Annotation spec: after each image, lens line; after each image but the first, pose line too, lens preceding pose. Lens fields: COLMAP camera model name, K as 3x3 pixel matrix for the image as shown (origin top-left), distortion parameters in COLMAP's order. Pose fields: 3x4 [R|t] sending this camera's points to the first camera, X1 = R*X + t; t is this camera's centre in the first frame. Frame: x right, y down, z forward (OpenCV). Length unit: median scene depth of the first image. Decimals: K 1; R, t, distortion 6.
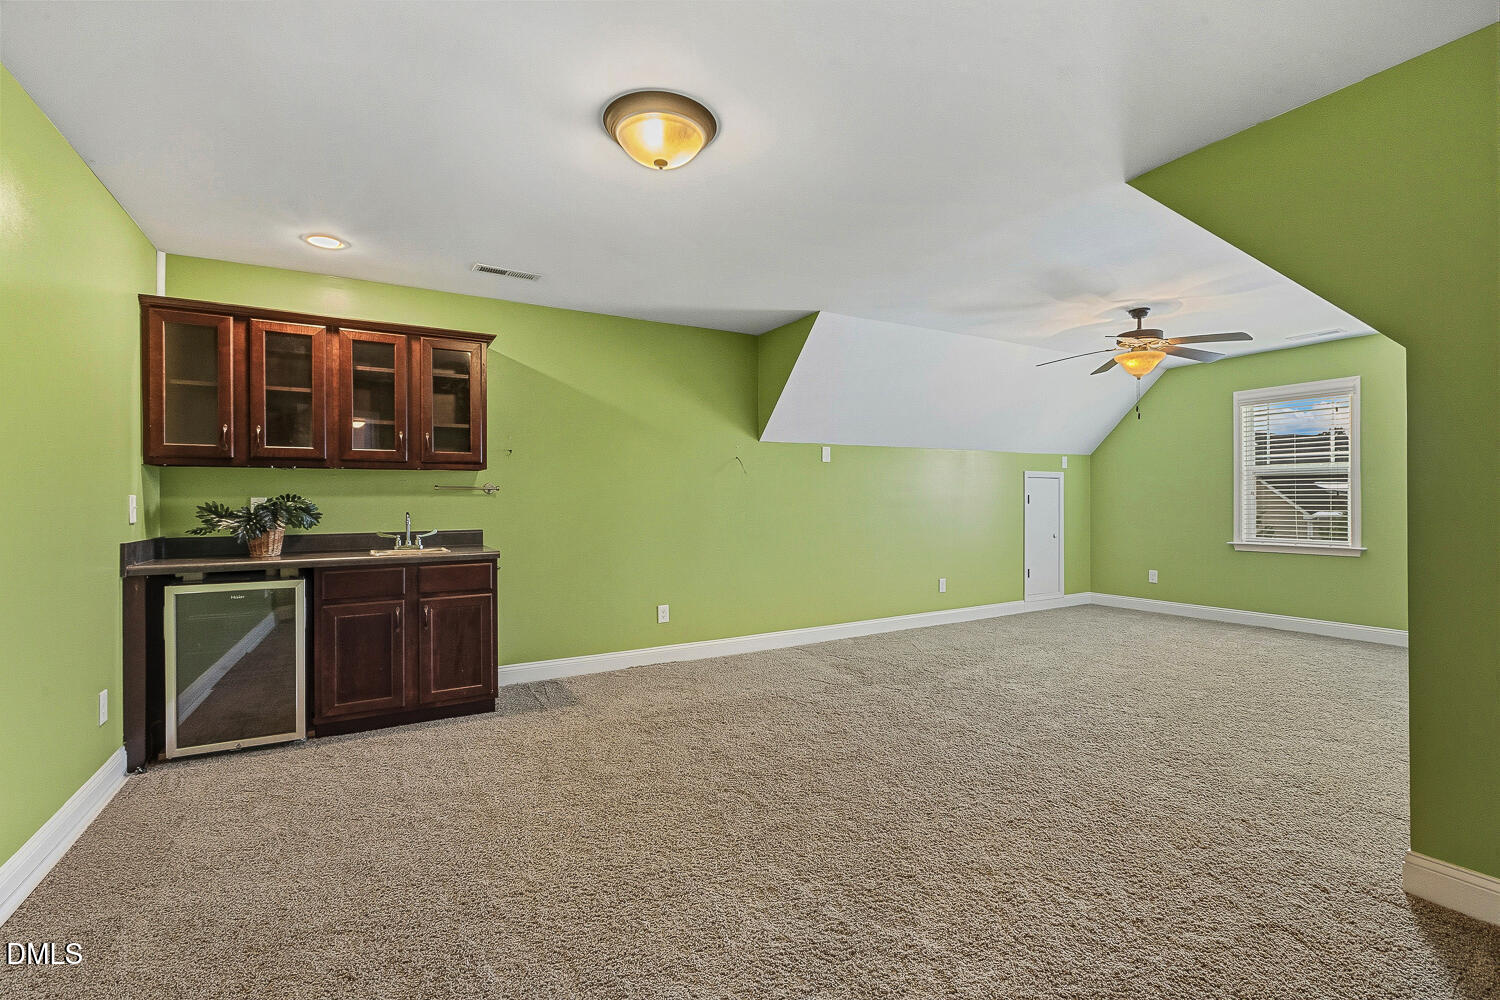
lens RADIAL K [[661.6, 0, 751.6], [0, 661.6, 498.5], [0, 0, 1]] dist [-0.006671, -0.001791]
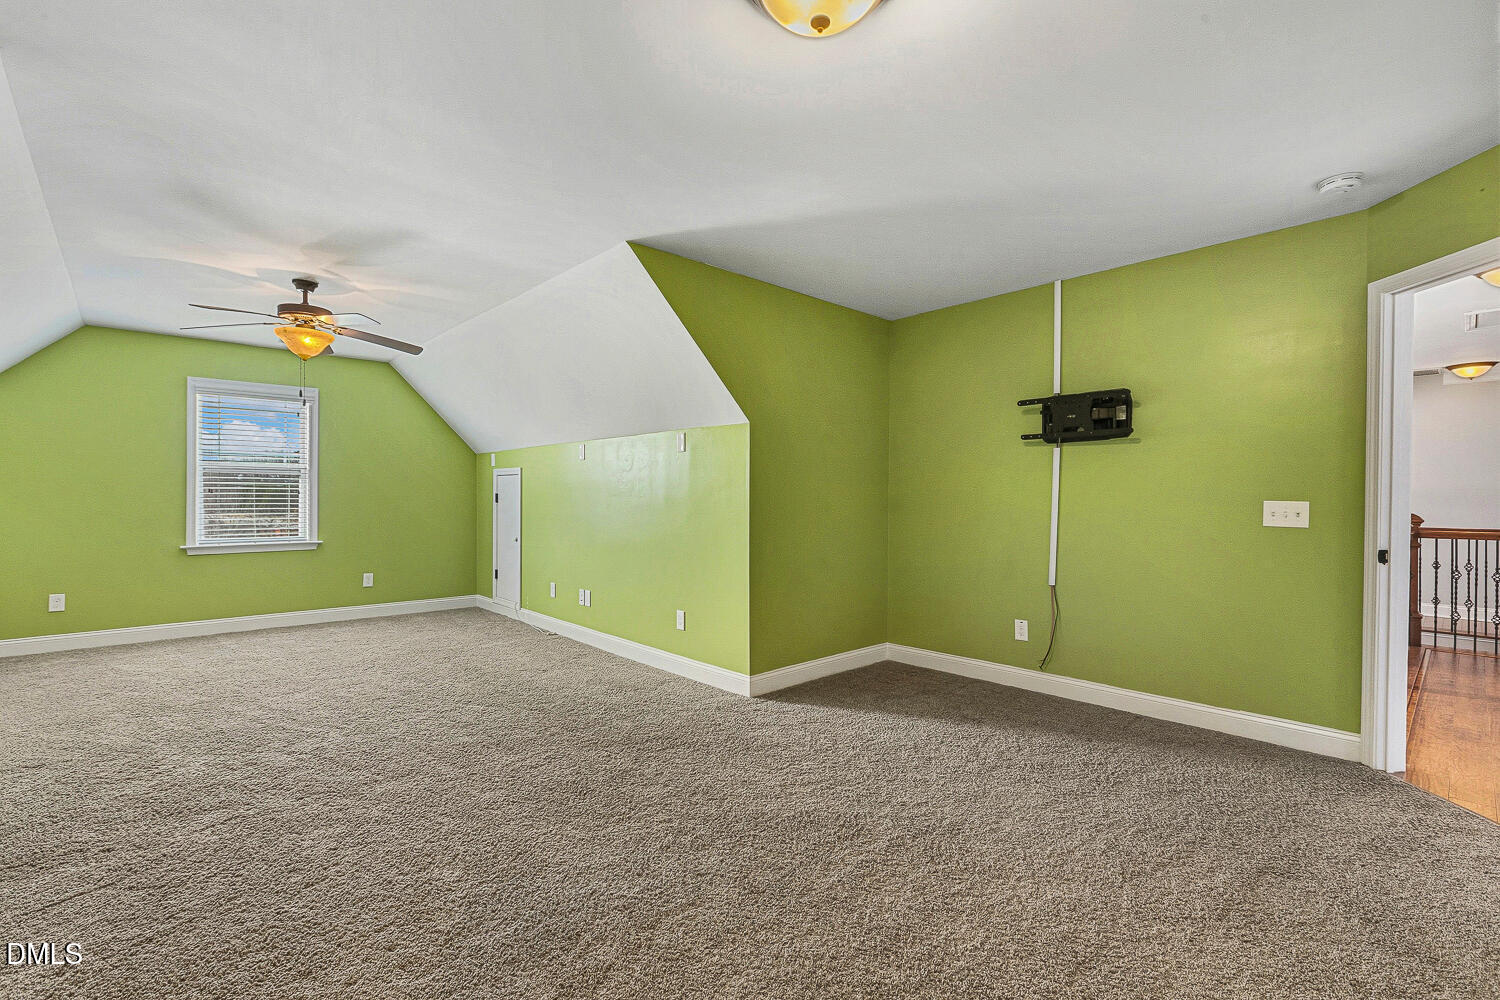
lens RADIAL K [[661.6, 0, 752.0], [0, 661.6, 505.8], [0, 0, 1]] dist [-0.006671, -0.001791]
pose [[-0.240732, -0.009340, 0.970547, -0.388499], [-0.007211, 0.999943, 0.007835, 0.000324], [-0.970565, -0.005112, -0.240785, 0.605901]]
